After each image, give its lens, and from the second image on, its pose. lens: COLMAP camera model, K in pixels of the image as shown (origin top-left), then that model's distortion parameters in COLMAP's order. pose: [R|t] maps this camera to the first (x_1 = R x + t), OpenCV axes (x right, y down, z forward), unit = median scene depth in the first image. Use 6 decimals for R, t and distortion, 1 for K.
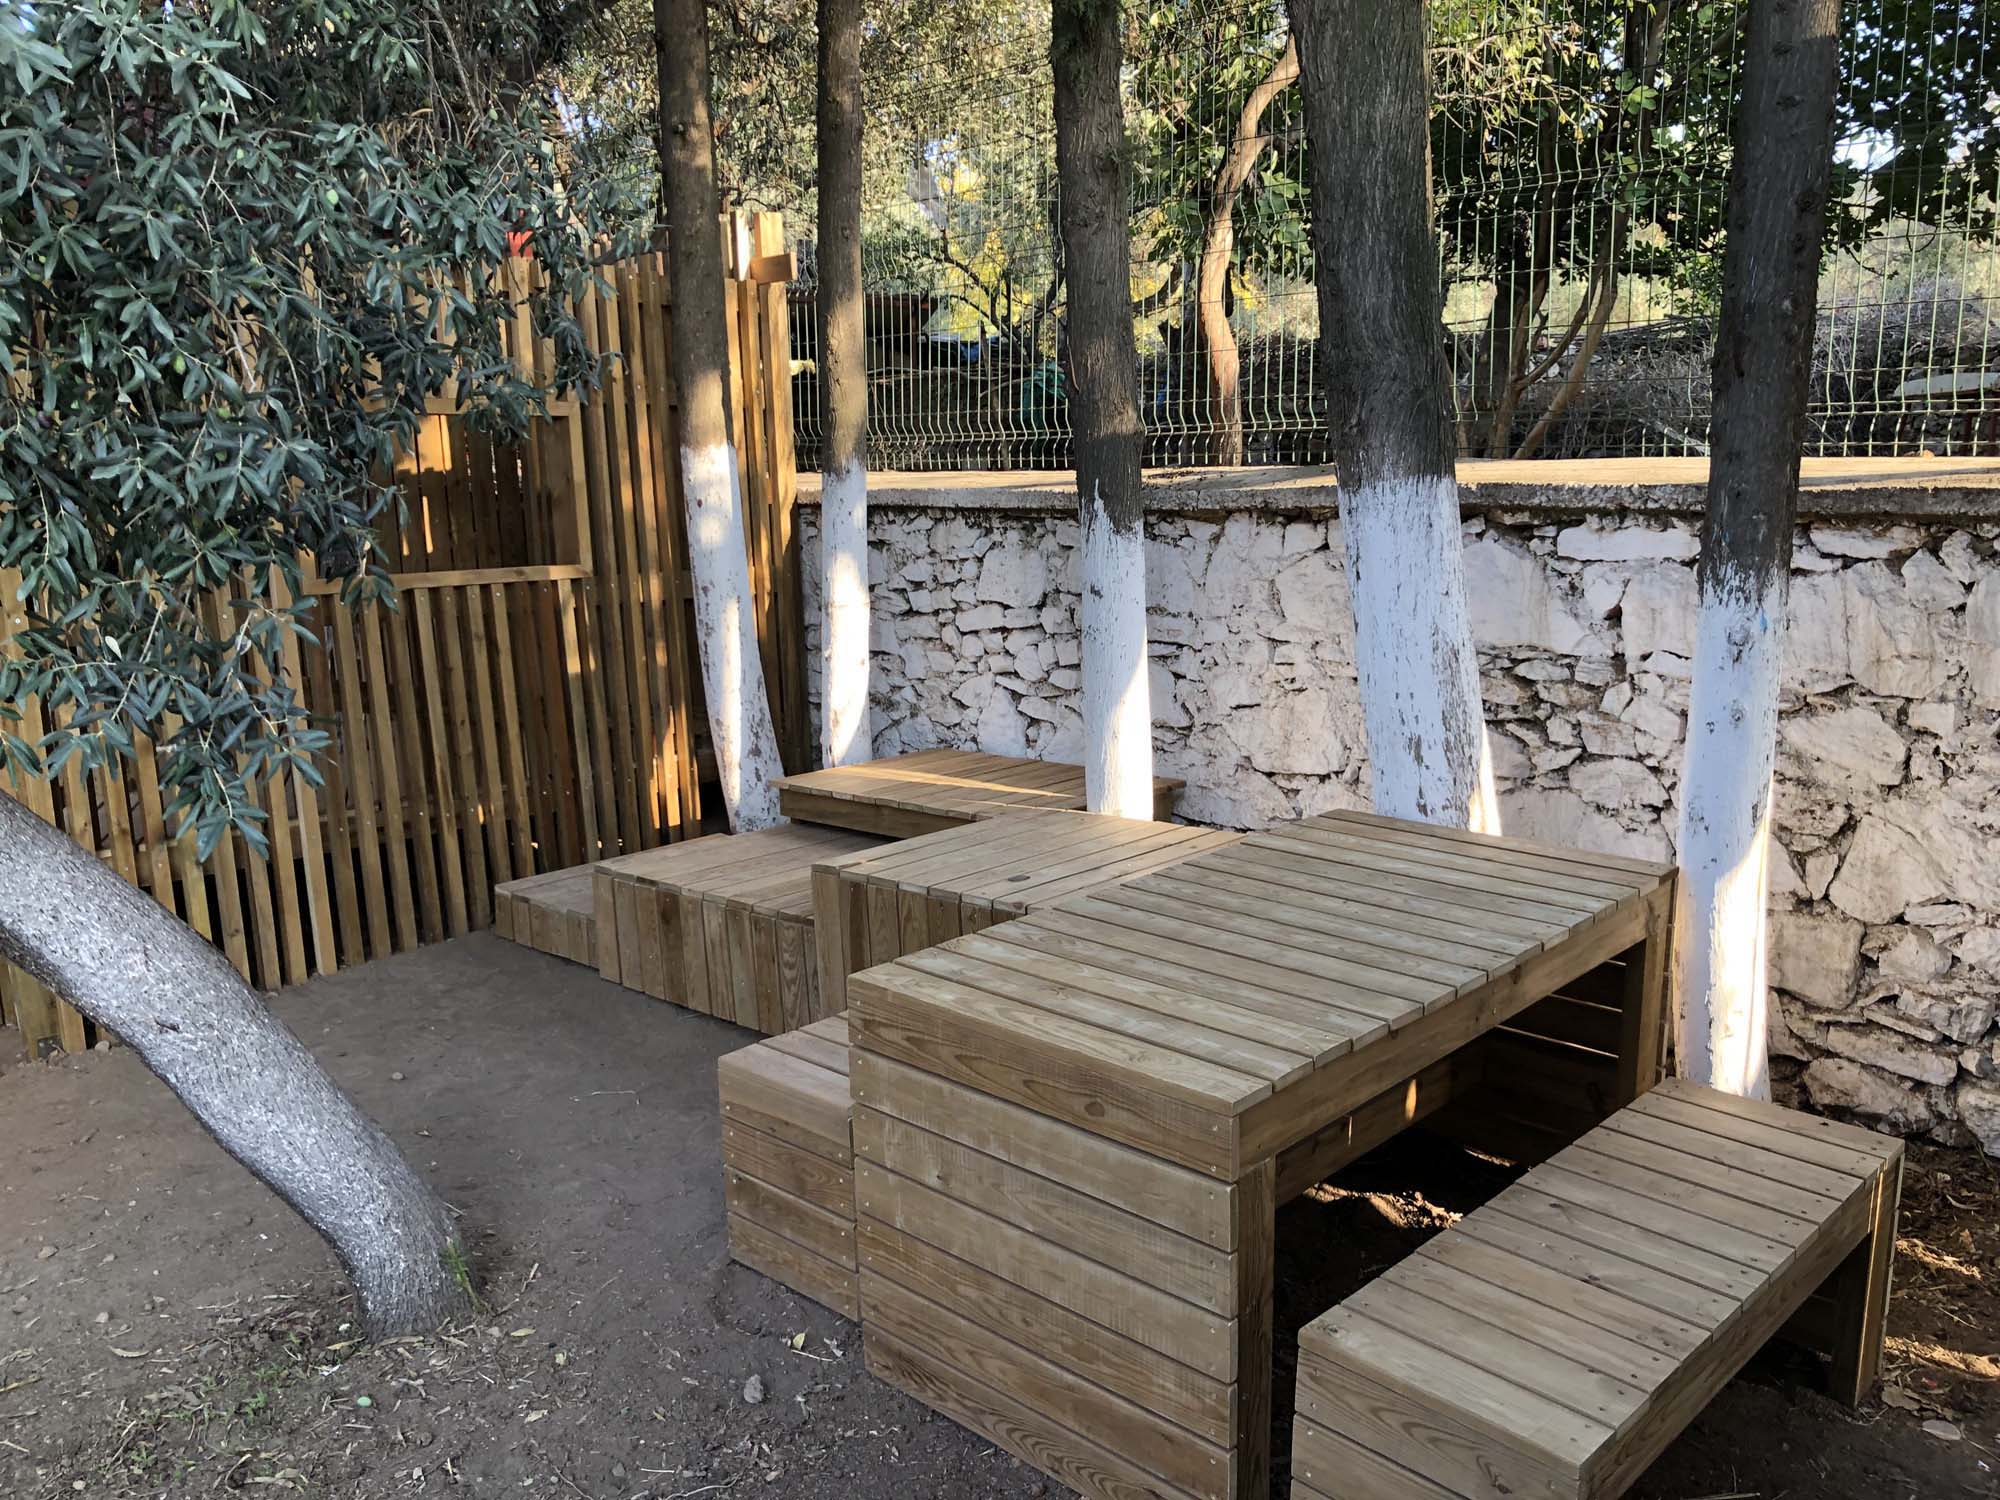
lens RADIAL K [[1640.6, 0, 987.5], [0, 1640.6, 721.5], [0, 0, 1]] dist [0.030286, -0.034592]
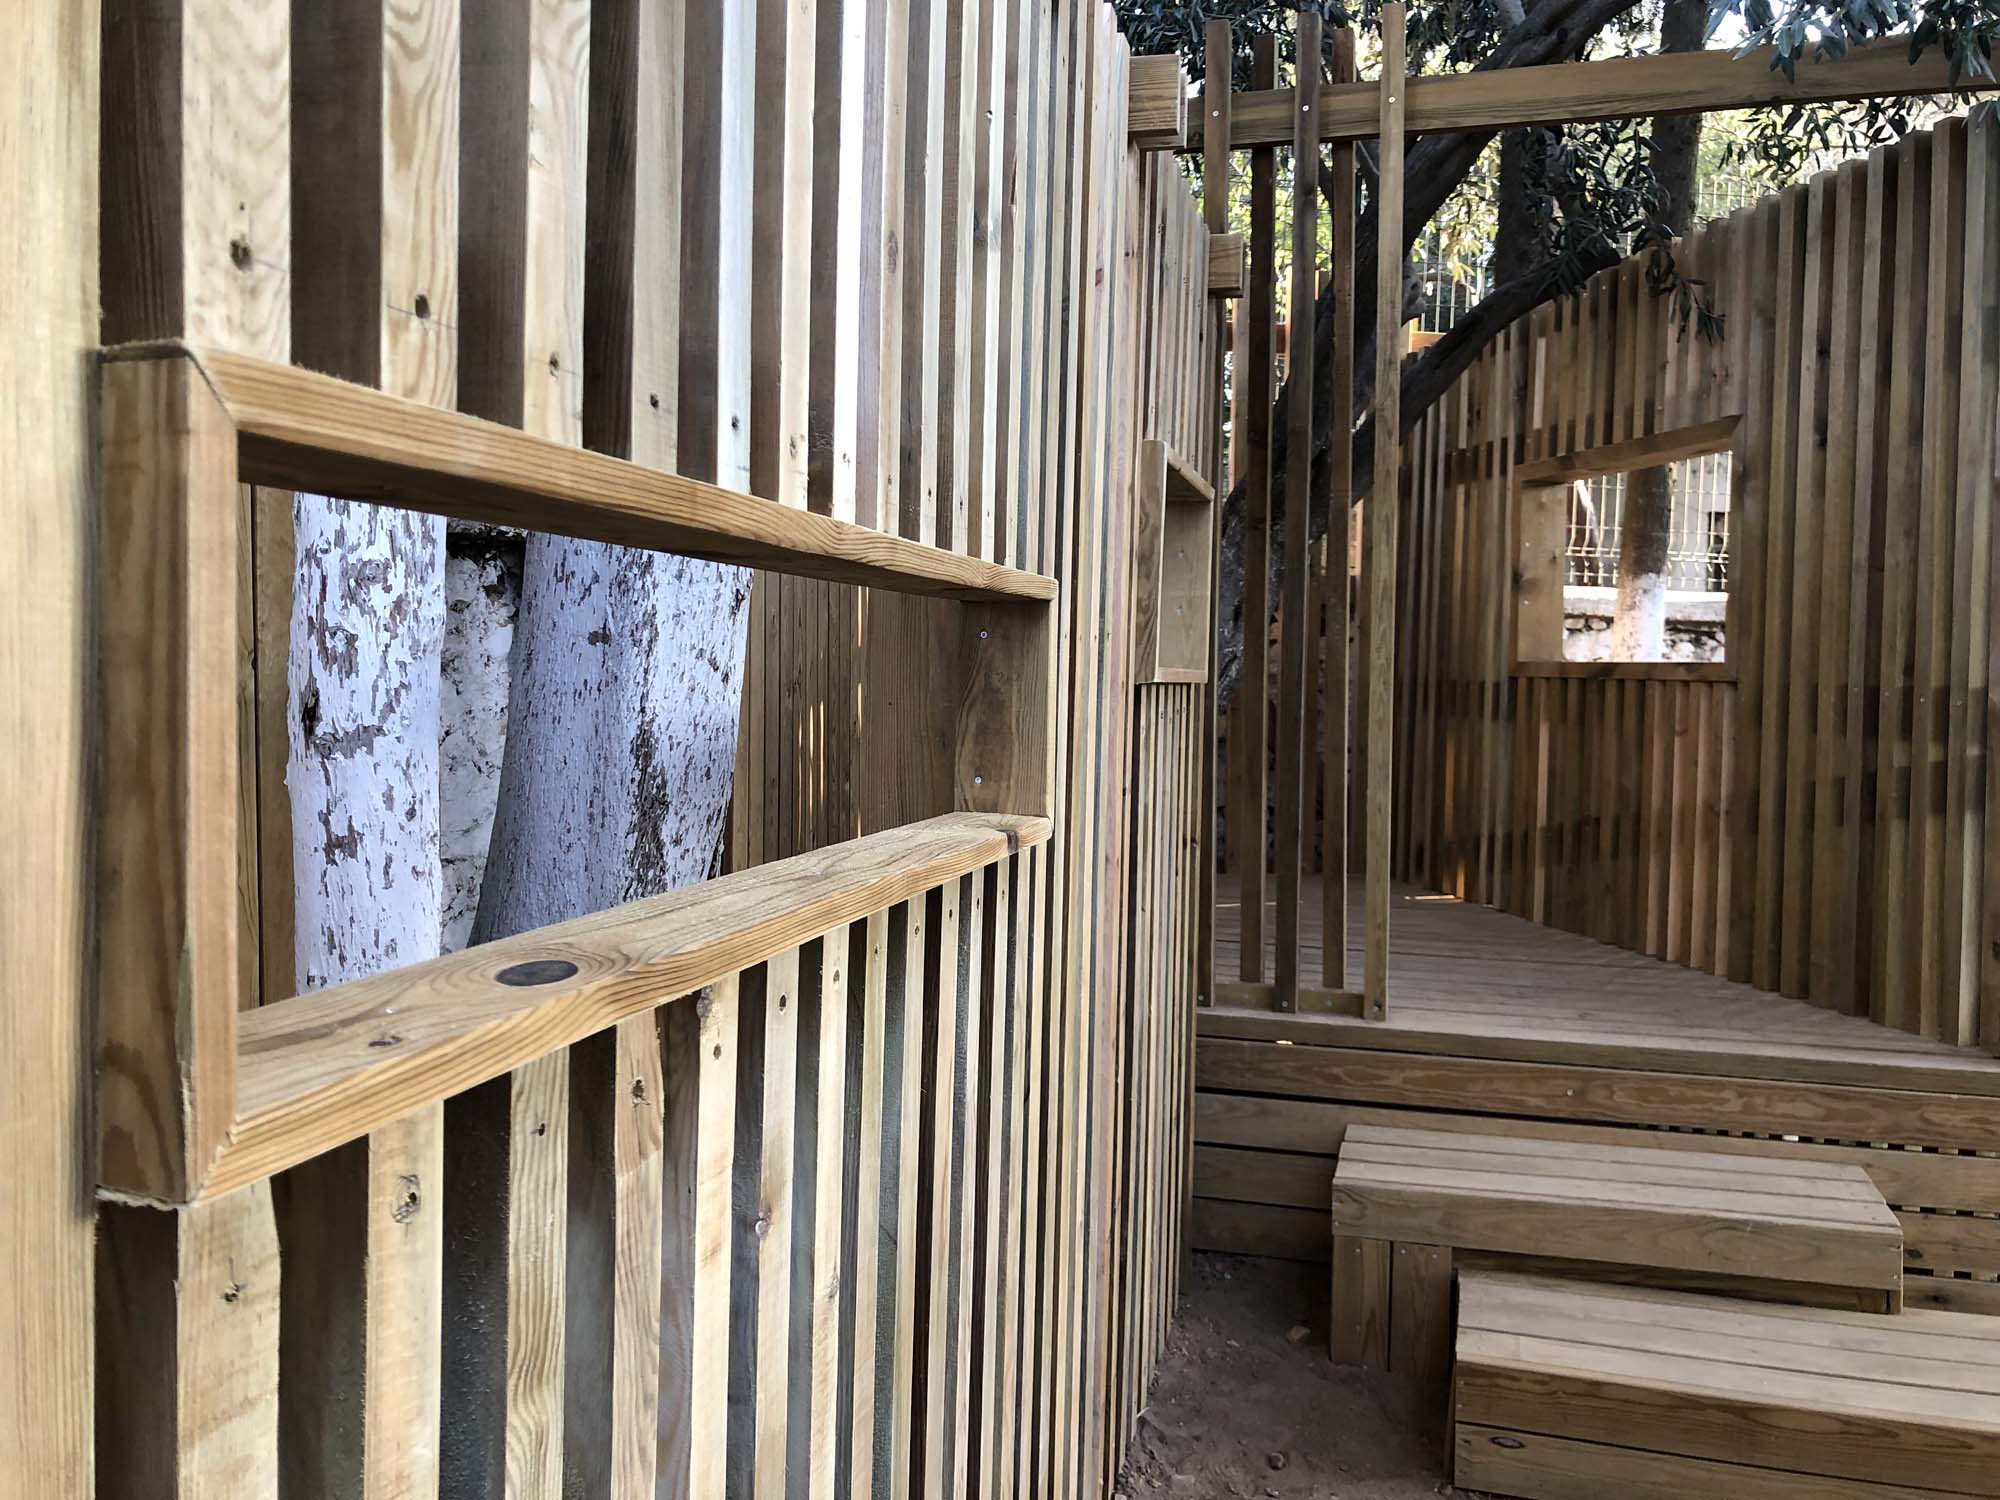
lens RADIAL K [[1637.6, 0, 997.5], [0, 1637.6, 748.3], [0, 0, 1]] dist [0.012882, -0.004312]
pose [[0.568264, -0.002992, 0.822841, -1.417581], [0.080777, 0.995366, -0.052166, -0.041474], [-0.818872, 0.096111, 0.565872, 1.022702]]
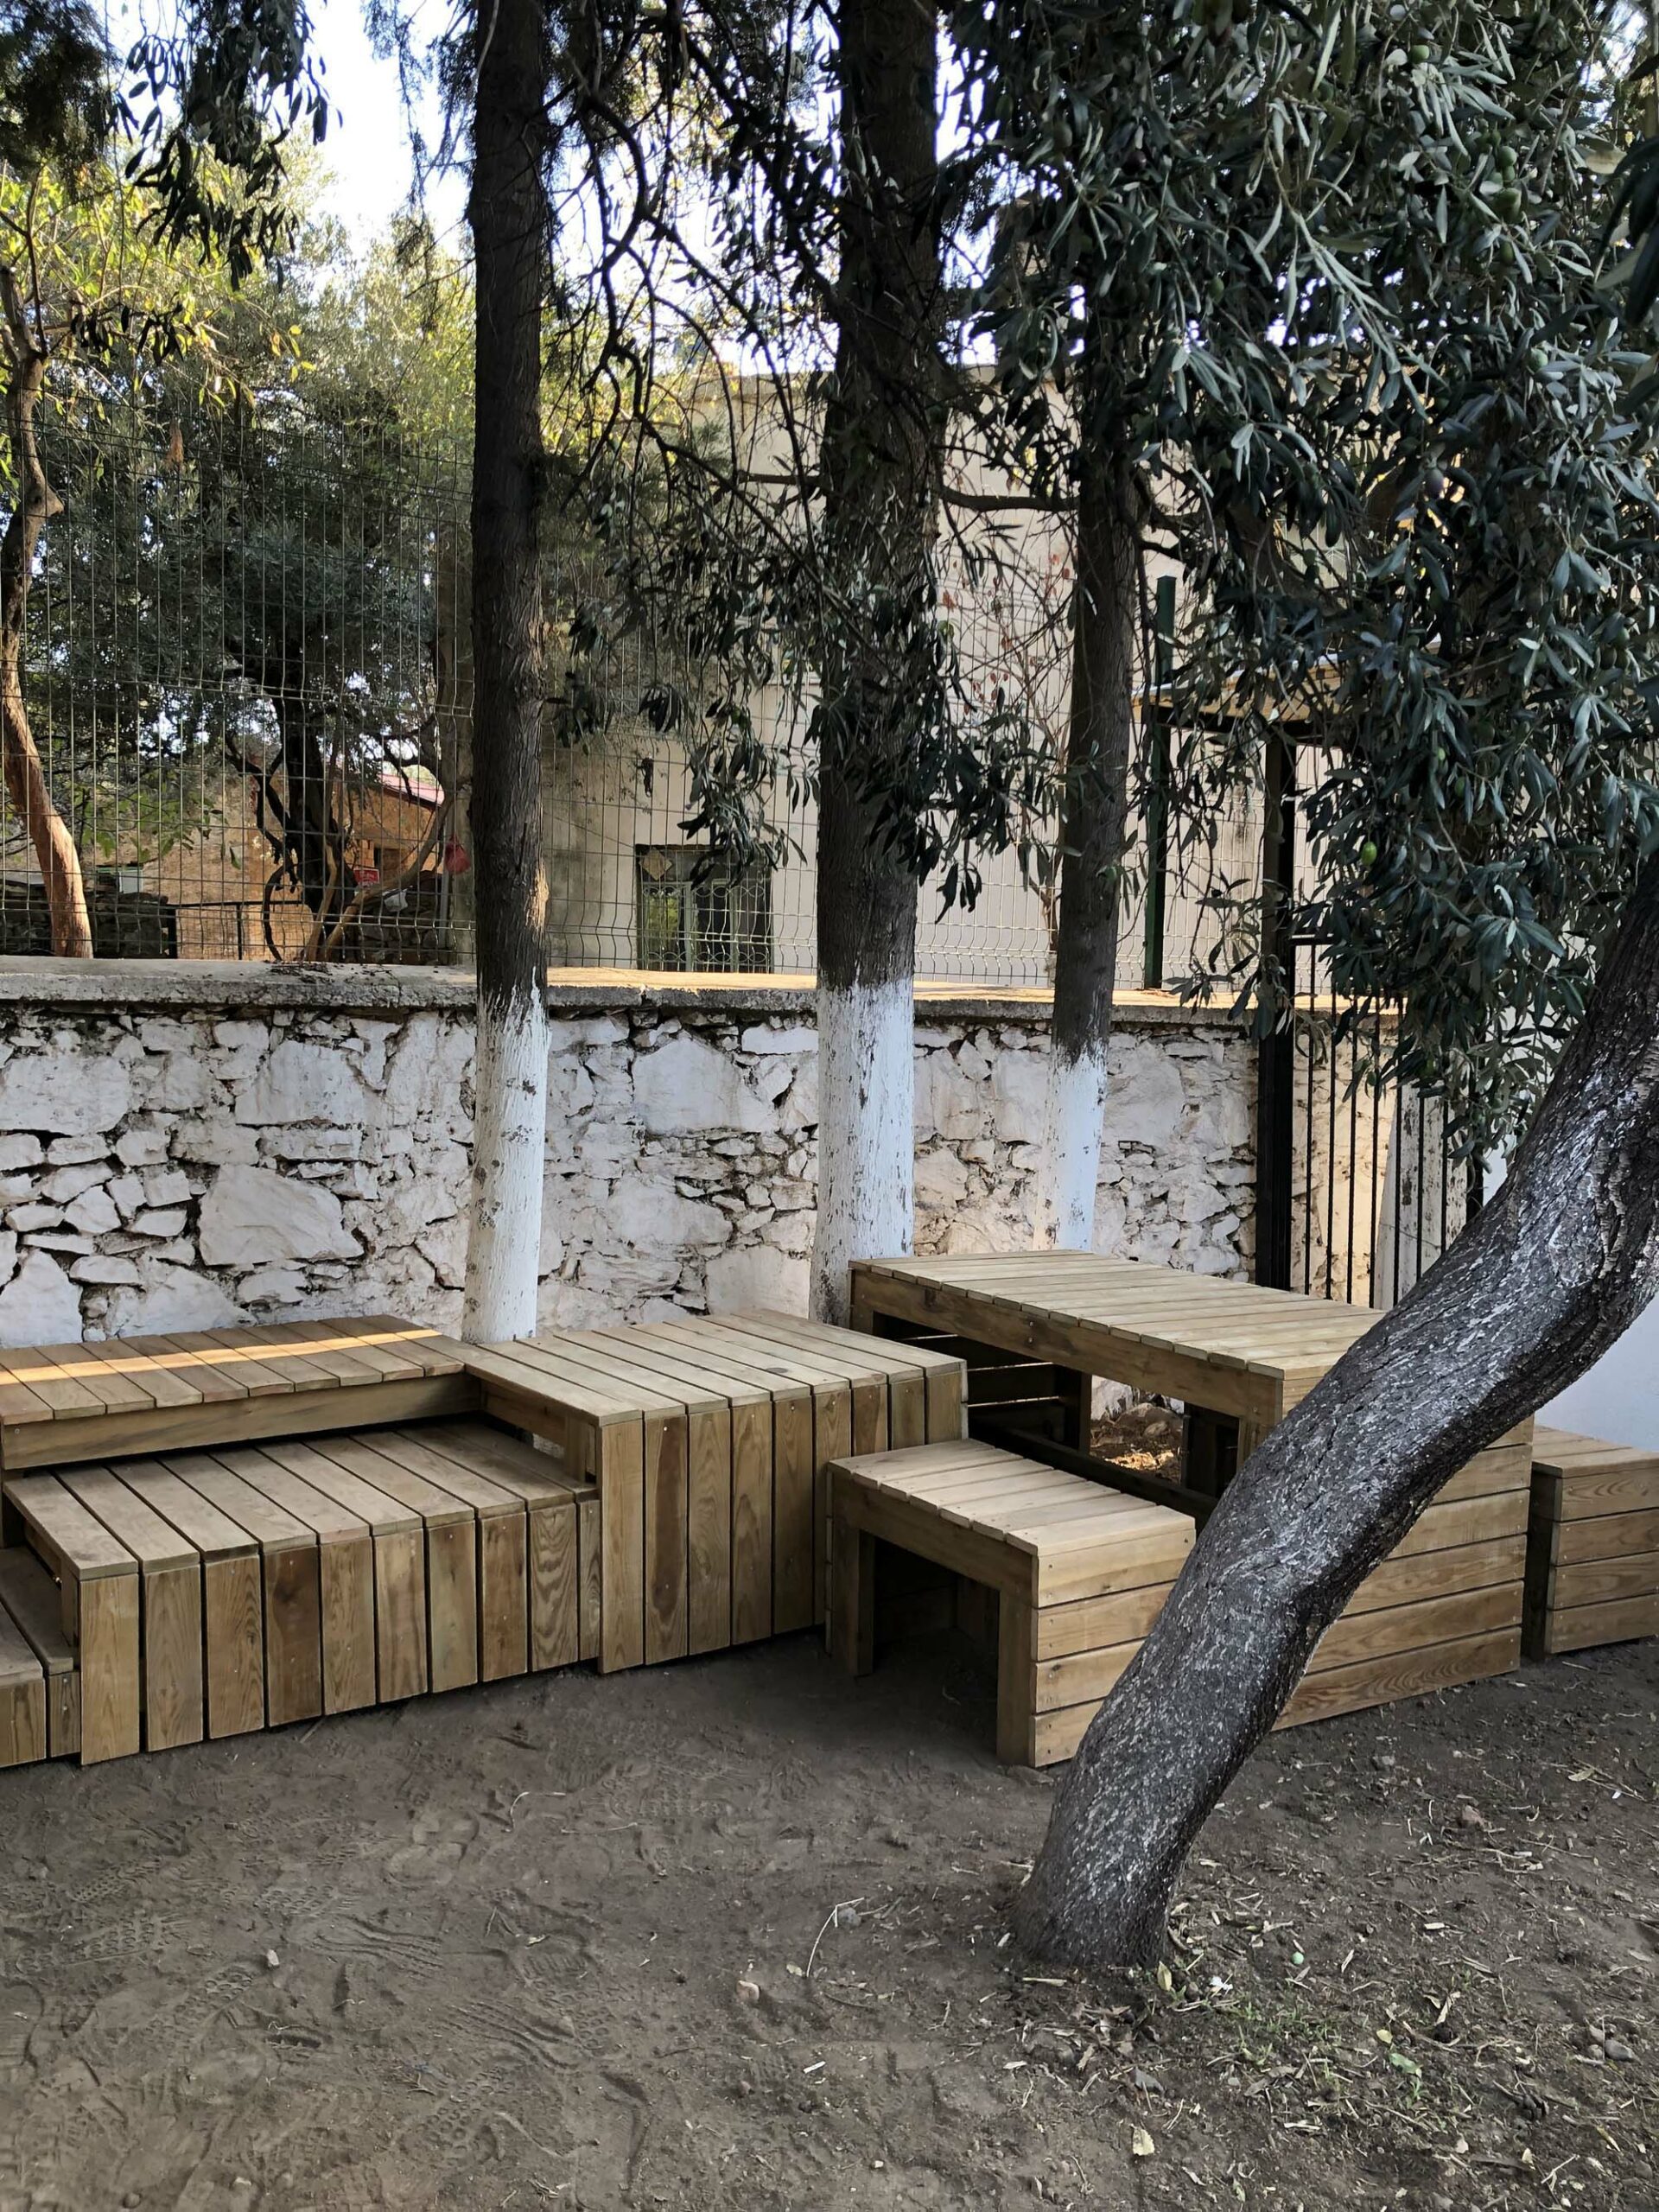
lens RADIAL K [[1811.2, 0, 825.7], [0, 1811.2, 1115.1], [0, 0, 1]] dist [0.012882, -0.004312]
pose [[0.216706, -0.028118, 0.975832, -0.924176], [0.131674, 0.991293, -0.000678, -0.044878], [-0.967316, 0.128639, 0.218521, 0.657997]]
